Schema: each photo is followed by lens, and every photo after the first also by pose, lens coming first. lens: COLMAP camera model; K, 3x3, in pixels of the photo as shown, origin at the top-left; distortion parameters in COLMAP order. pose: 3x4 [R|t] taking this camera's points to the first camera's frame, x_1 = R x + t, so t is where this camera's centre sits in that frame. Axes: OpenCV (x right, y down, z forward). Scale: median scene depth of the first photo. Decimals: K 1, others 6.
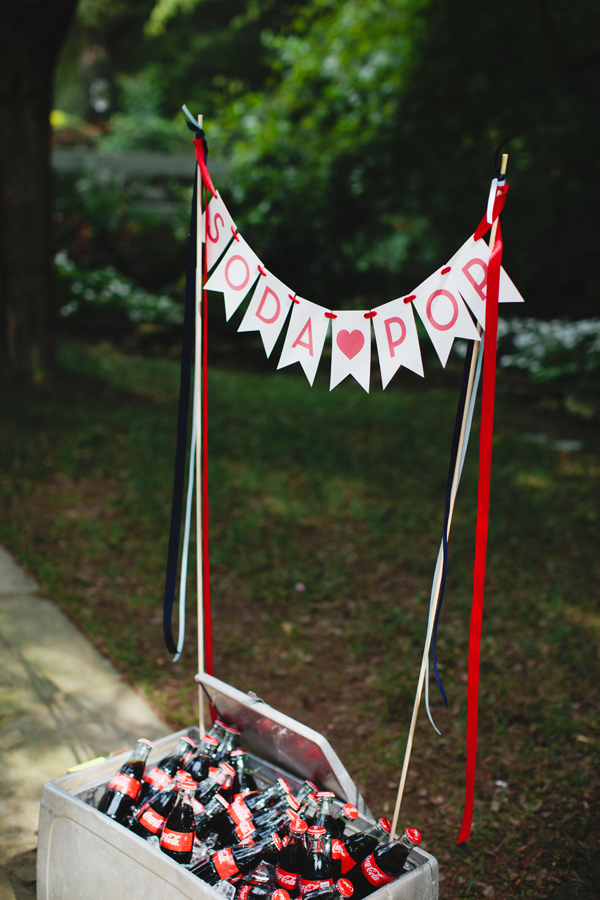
lens RADIAL K [[1321.6, 0, 301.9], [0, 1321.6, 449.6], [0, 0, 1]] dist [-0.162608, 0.000000]
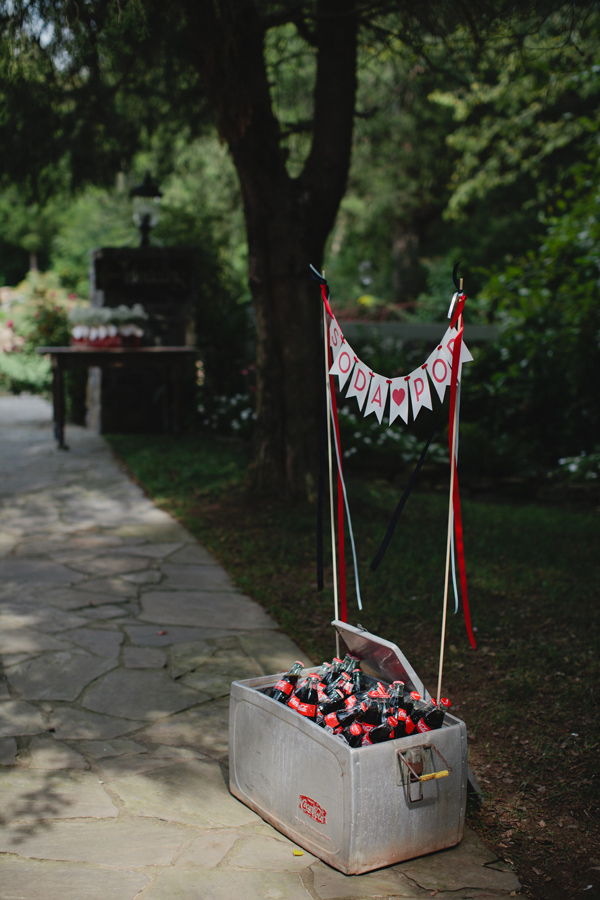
lens RADIAL K [[1321.6, 0, 298.5], [0, 1321.6, 449.3], [0, 0, 1]] dist [-0.162608, 0.000000]
pose [[0.966577, -0.028582, -0.254777, 0.314555], [-0.006381, 0.990776, -0.135358, 0.199106], [0.256295, 0.132460, 0.957480, -0.592732]]
